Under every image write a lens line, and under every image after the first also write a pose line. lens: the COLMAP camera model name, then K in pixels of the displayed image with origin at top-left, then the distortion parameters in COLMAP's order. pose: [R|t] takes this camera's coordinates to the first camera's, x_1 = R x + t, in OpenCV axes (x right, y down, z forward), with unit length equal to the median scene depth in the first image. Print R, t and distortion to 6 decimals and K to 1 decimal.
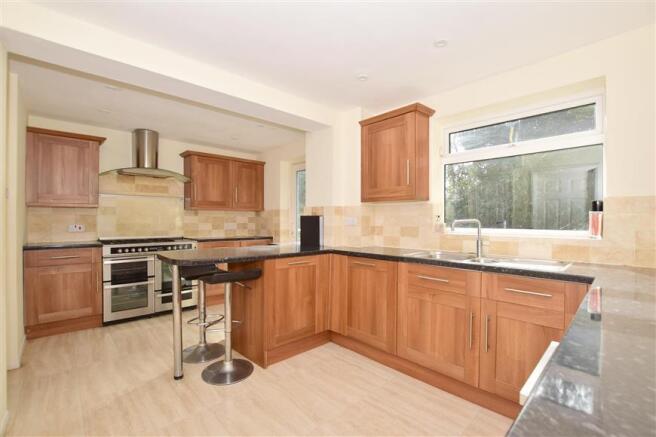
lens RADIAL K [[288.7, 0, 328.0], [0, 288.7, 218.5], [0, 0, 1]] dist [-0.024786, 0.000736]
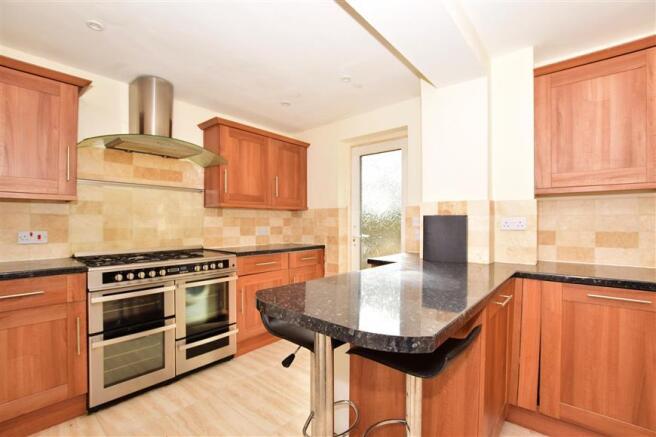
lens RADIAL K [[288.7, 0, 328.0], [0, 288.7, 218.5], [0, 0, 1]] dist [-0.024786, 0.000736]
pose [[0.993650, -0.000821, 0.112516, -0.358564], [0.001665, 0.999971, -0.007408, 0.001562], [-0.112506, 0.007549, 0.993622, 0.367705]]
